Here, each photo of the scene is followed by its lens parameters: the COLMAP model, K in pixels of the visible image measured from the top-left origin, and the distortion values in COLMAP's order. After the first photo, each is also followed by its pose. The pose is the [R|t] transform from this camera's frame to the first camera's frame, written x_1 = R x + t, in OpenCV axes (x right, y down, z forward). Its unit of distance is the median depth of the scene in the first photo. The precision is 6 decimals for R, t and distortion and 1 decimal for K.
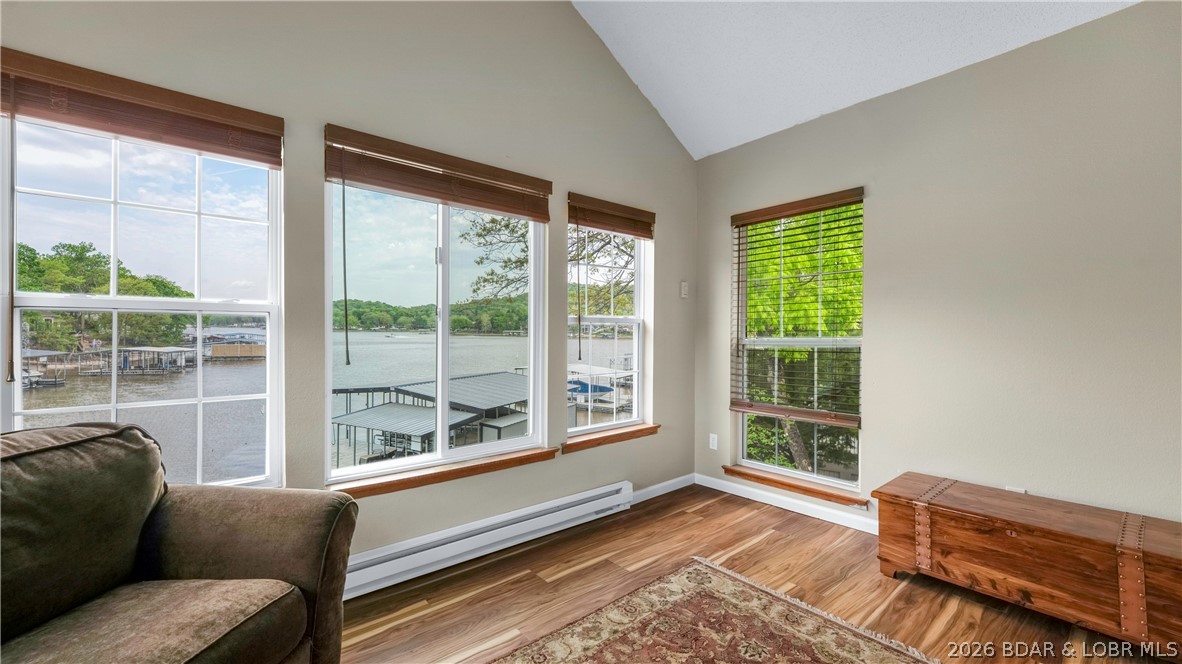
lens RADIAL K [[468.4, 0, 586.1], [0, 468.4, 330.5], [0, 0, 1]] dist [-0.007504, 0.000584]
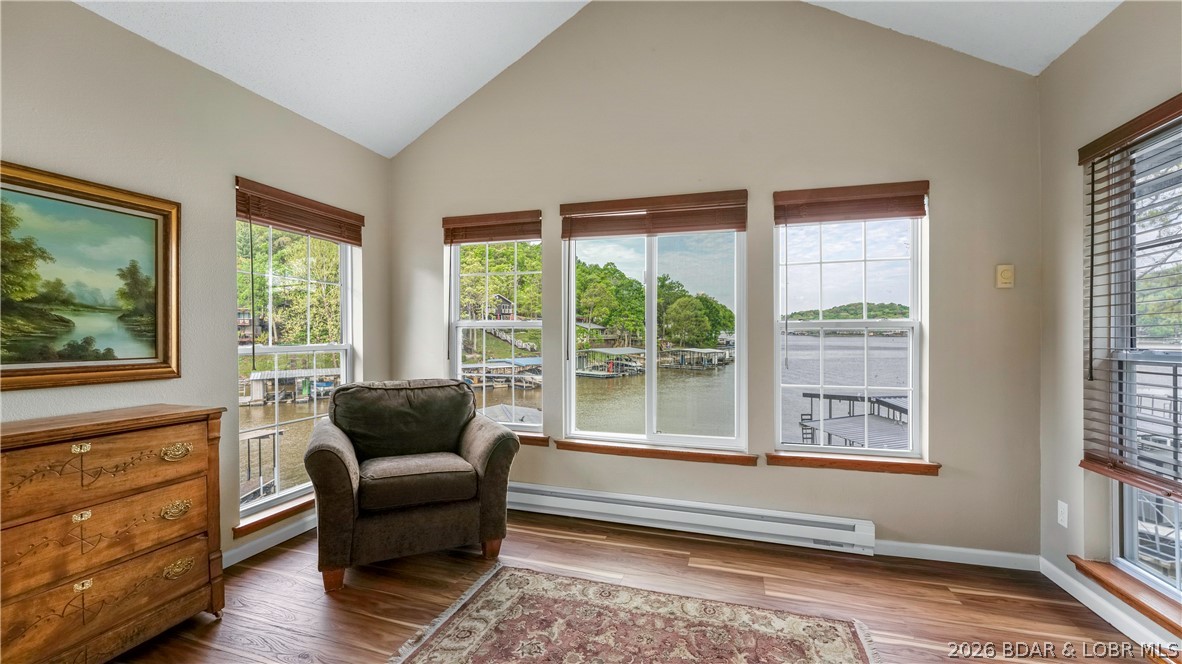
lens RADIAL K [[468.4, 0, 570.4], [0, 468.4, 331.9], [0, 0, 1]] dist [-0.007504, 0.000584]
pose [[0.535744, -0.008228, -0.844341, 0.545700], [0.001860, 0.999962, -0.008564, -0.002045], [0.844379, 0.003018, 0.535738, 0.135214]]
